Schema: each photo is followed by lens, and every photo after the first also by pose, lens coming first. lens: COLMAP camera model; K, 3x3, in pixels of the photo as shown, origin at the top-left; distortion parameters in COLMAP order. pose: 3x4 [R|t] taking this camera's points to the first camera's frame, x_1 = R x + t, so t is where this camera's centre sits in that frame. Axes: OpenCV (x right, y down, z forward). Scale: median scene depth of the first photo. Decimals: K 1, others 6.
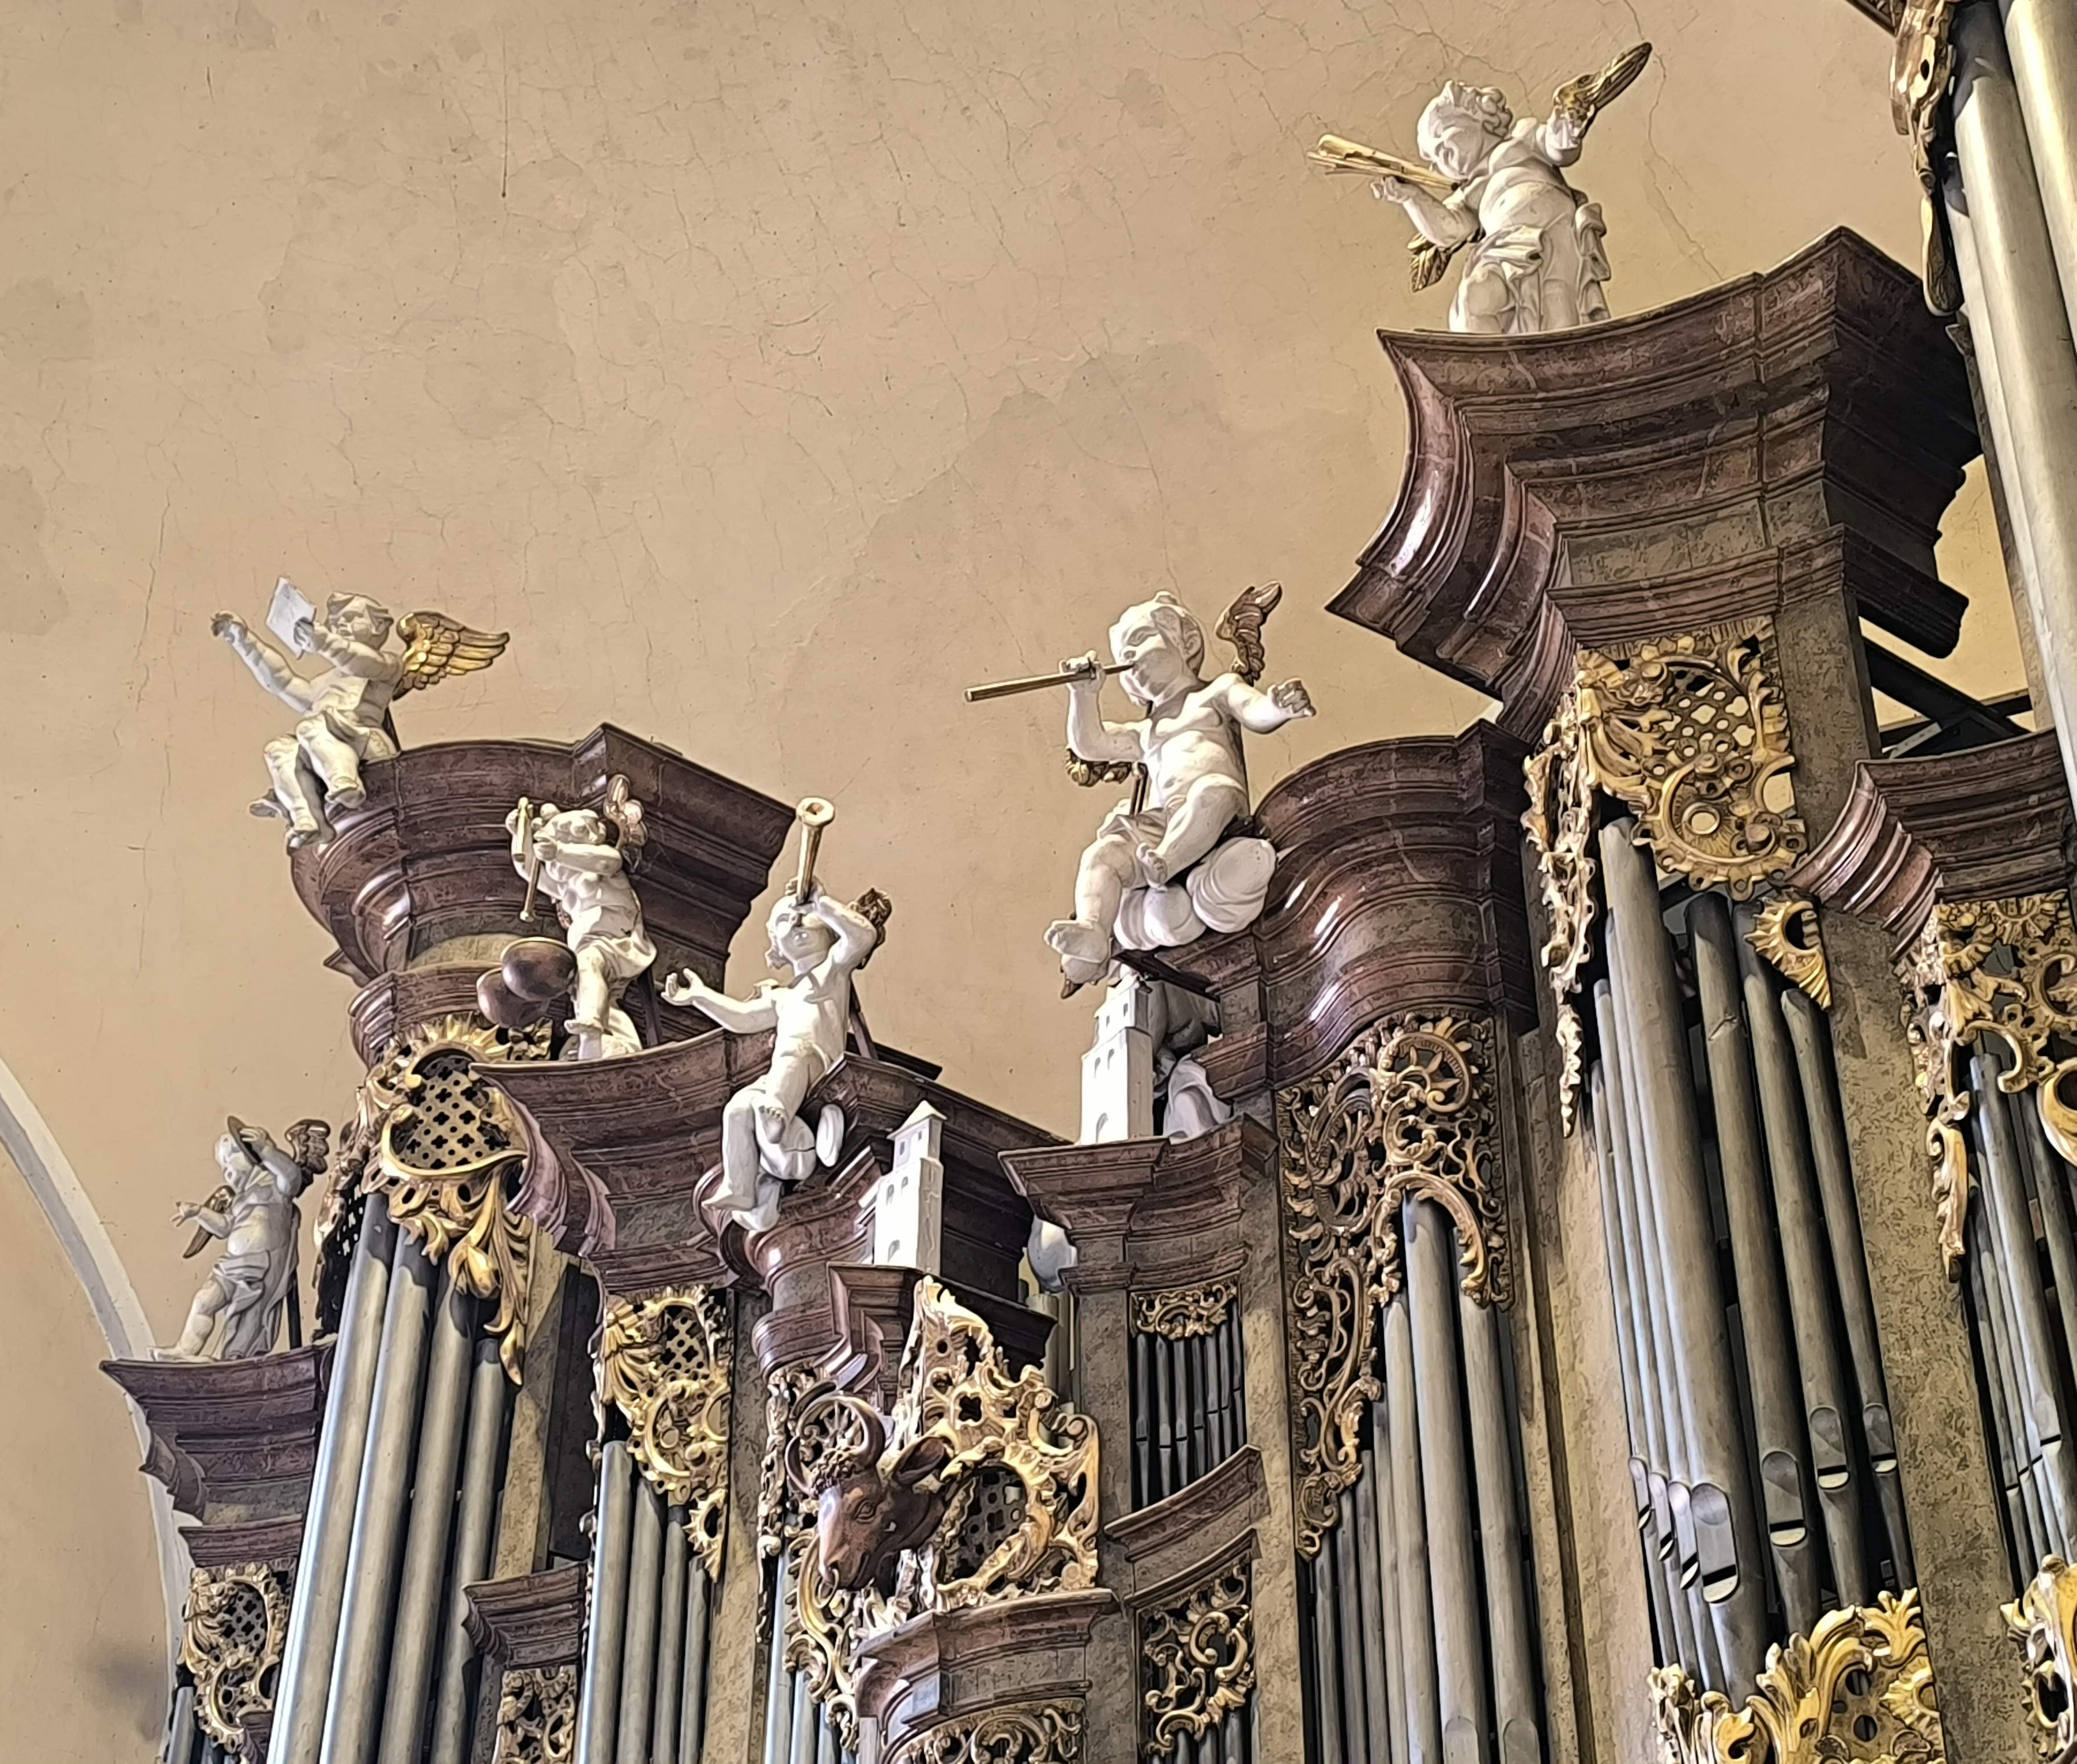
lens RADIAL K [[3144.6, 0, 1038.5], [0, 3144.6, 882.0], [0, 0, 1]] dist [0.010338, -0.002095]
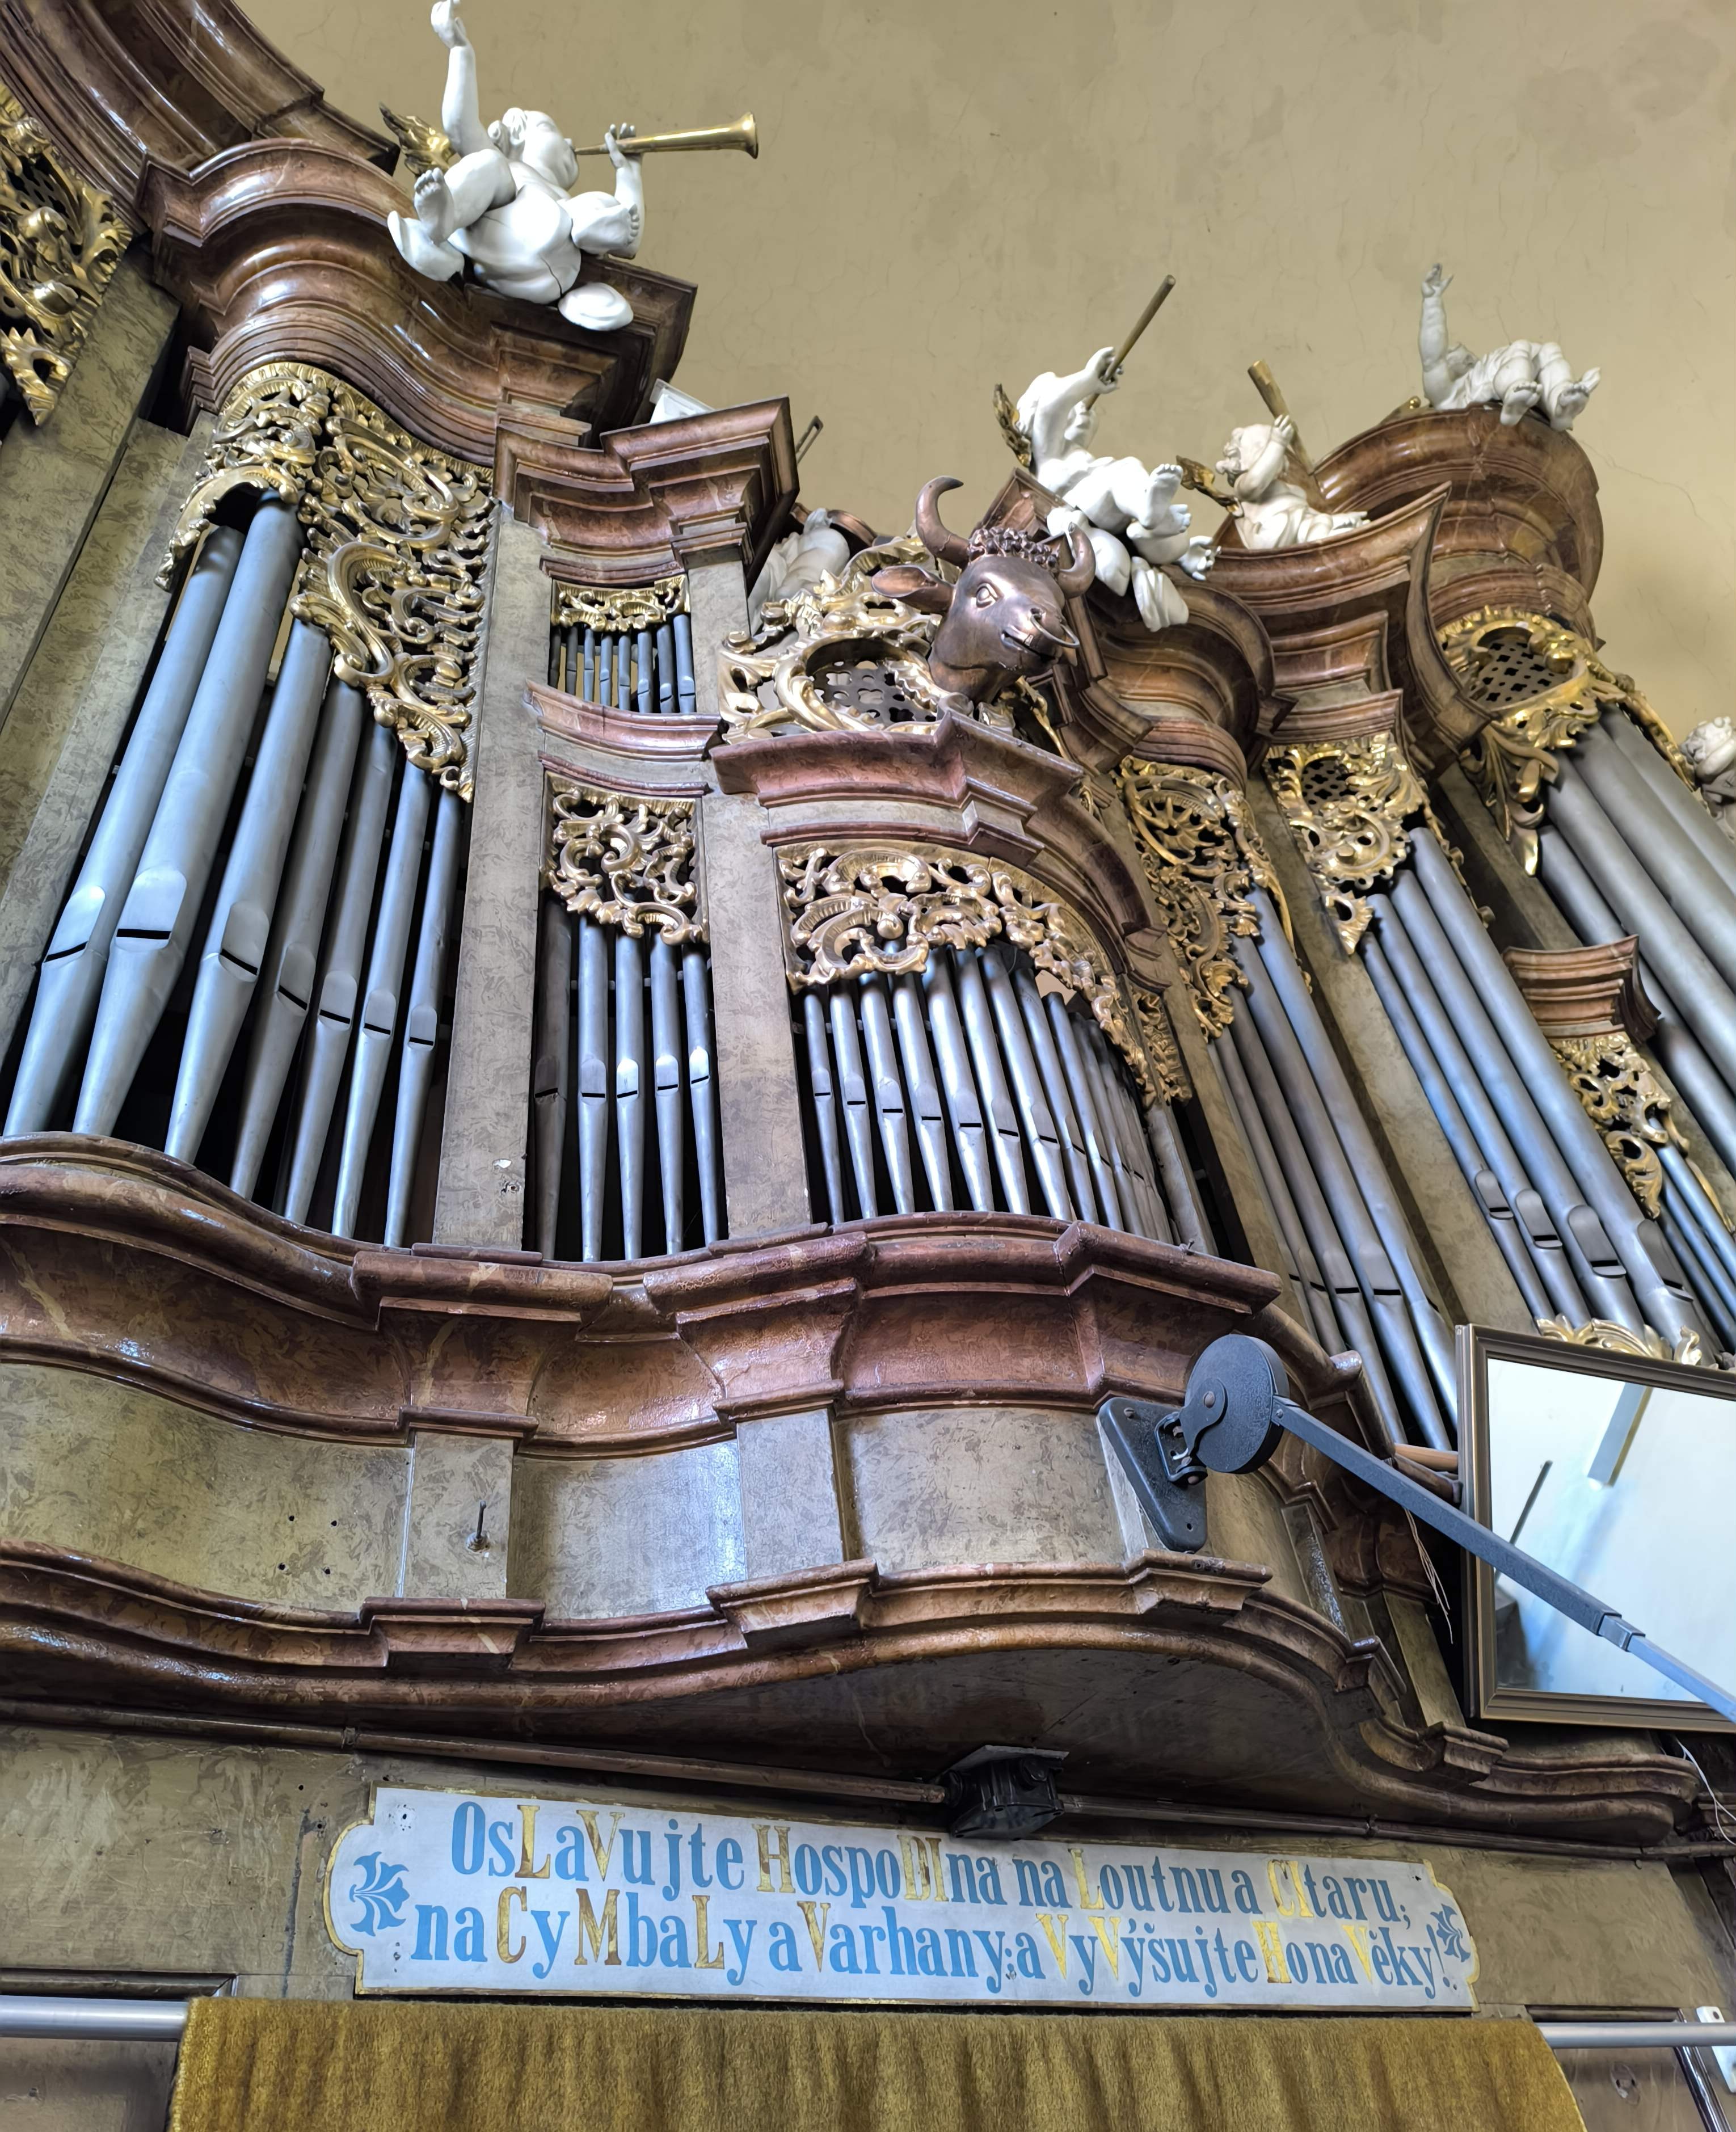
lens RADIAL K [[1566.5, 0, 869.3], [0, 1566.5, 1161.7], [0, 0, 1]] dist [0.063587, -0.099657]
pose [[0.158673, 0.630781, 0.759565, -0.213838], [-0.440203, 0.733813, -0.517437, 0.402444], [-0.883767, -0.252259, 0.394107, 0.644132]]
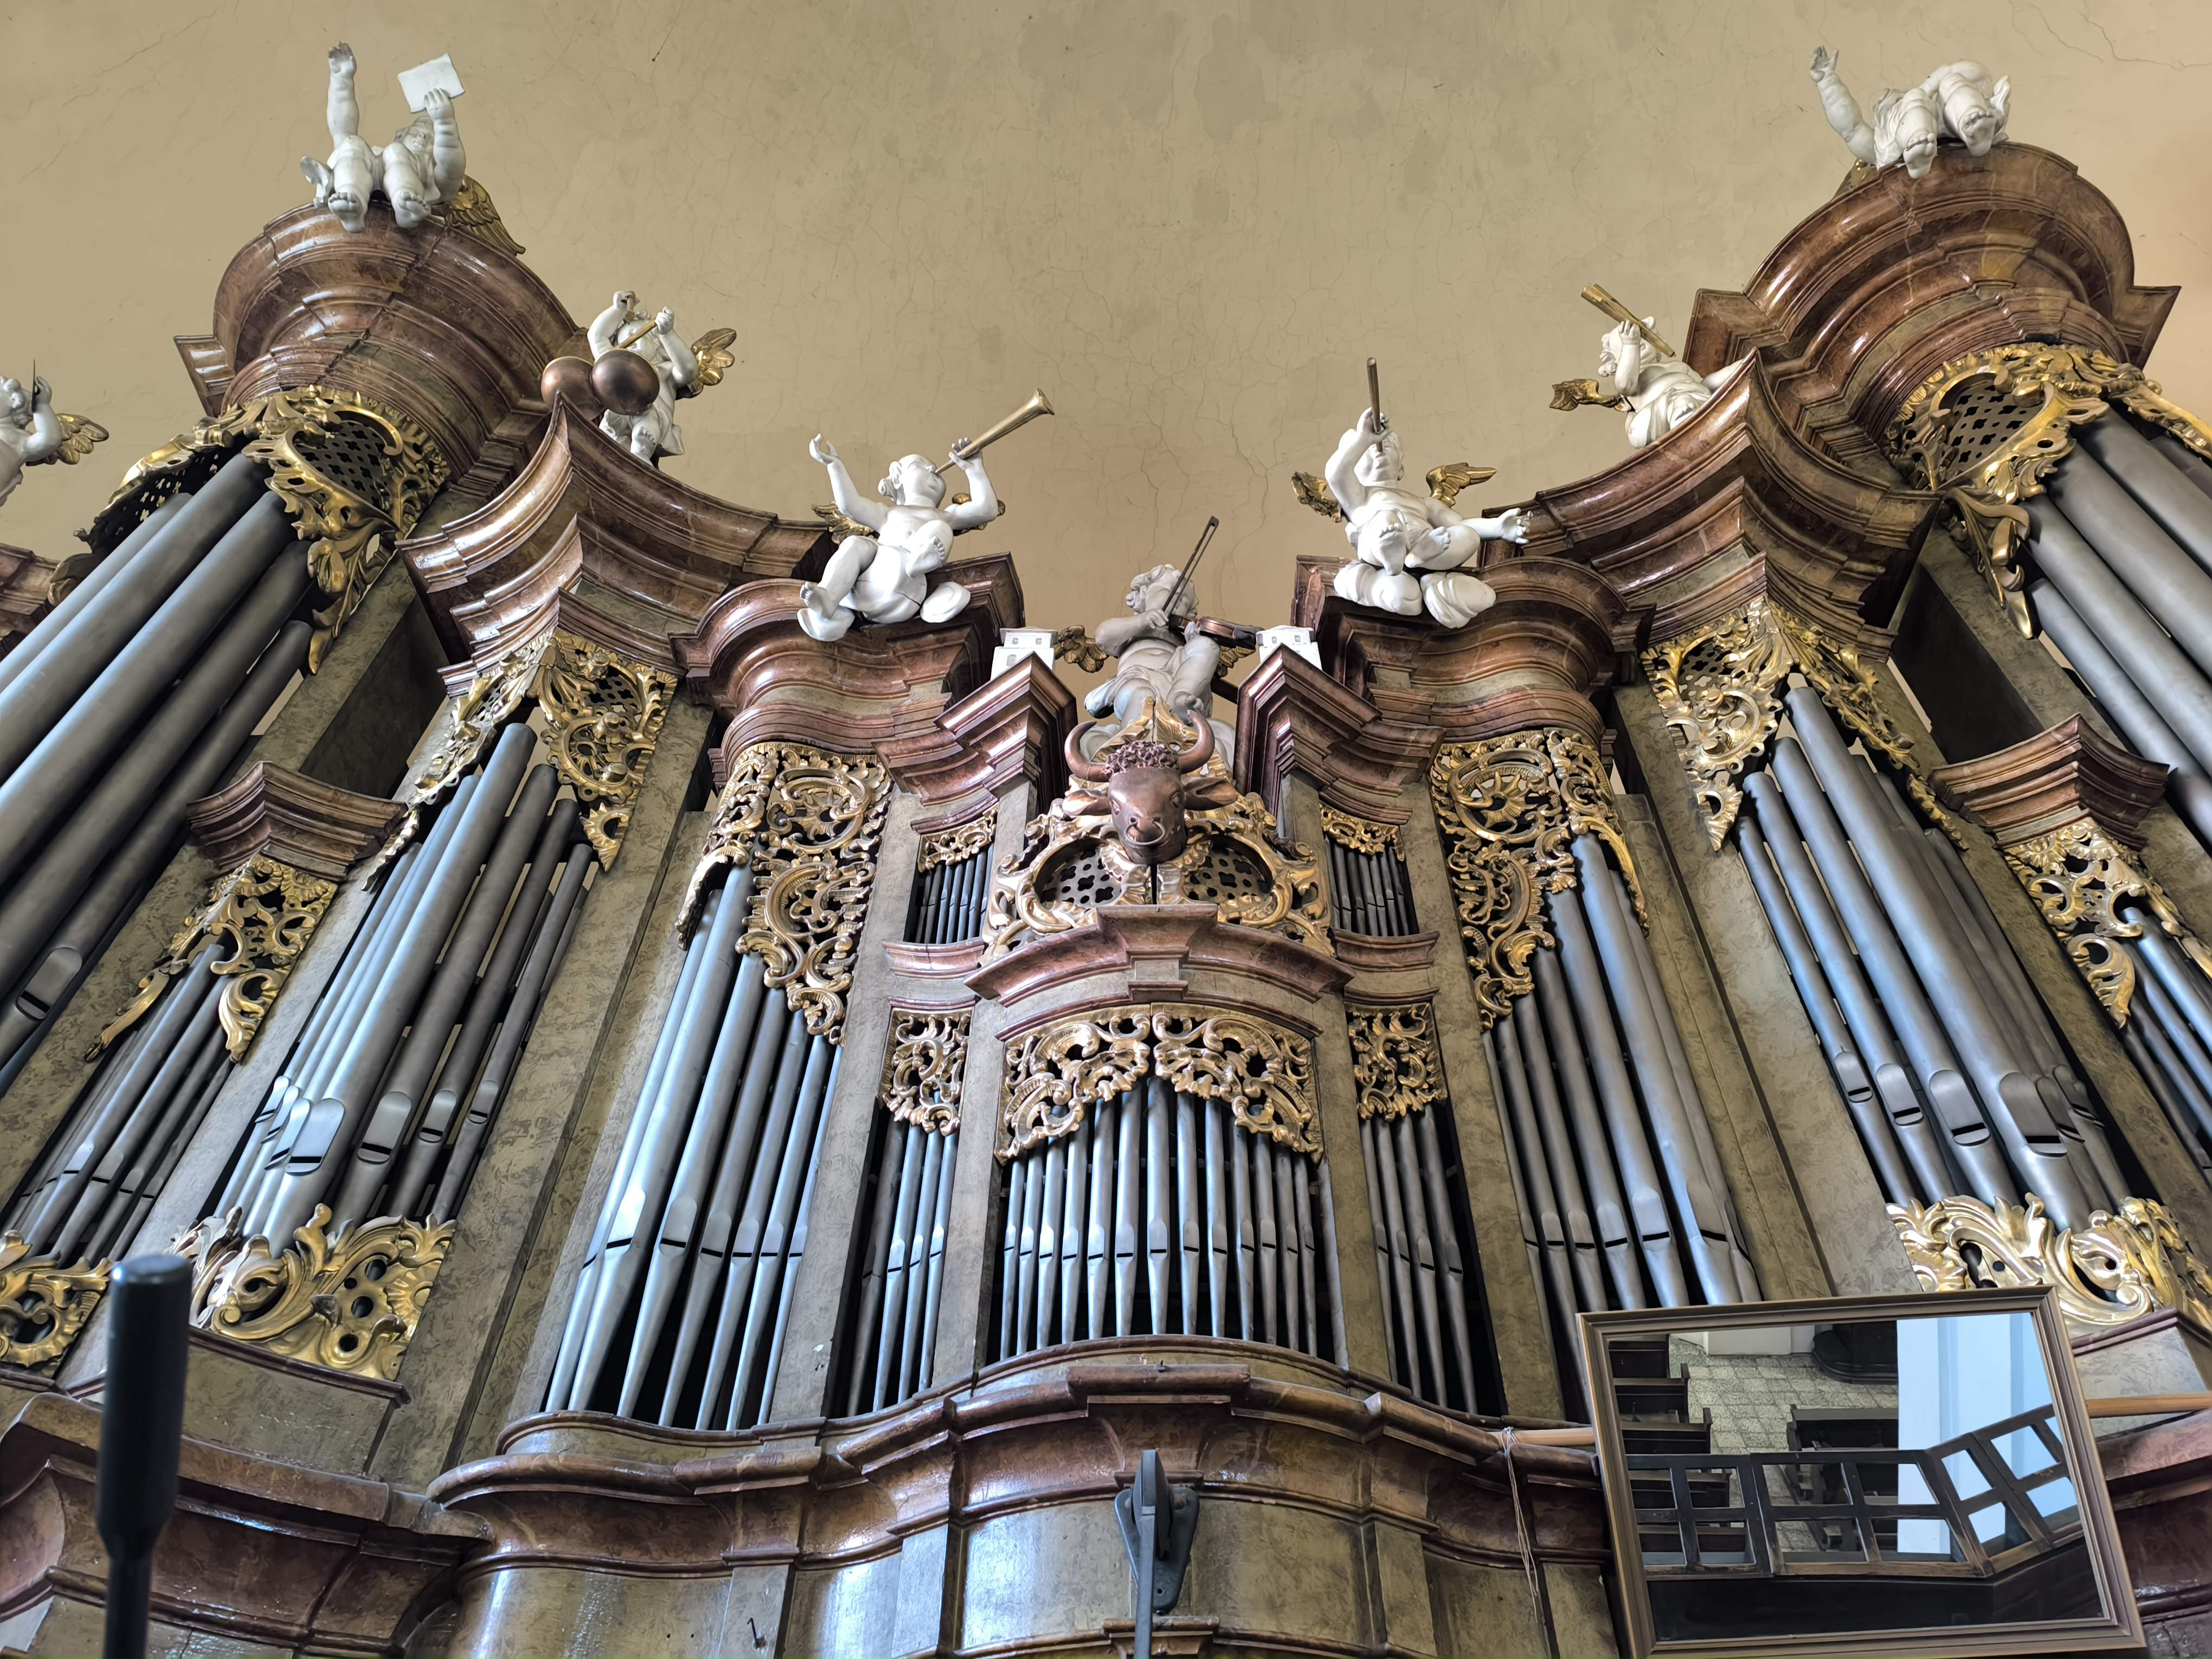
lens RADIAL K [[1501.9, 0, 1106.0], [0, 1501.9, 829.5], [0, 0, 1]] dist [0.017079, -0.004810]
pose [[0.641300, 0.572973, 0.510330, -0.245190], [-0.425897, 0.819055, -0.384395, 0.314419], [-0.638236, 0.029164, 0.769288, 0.477710]]
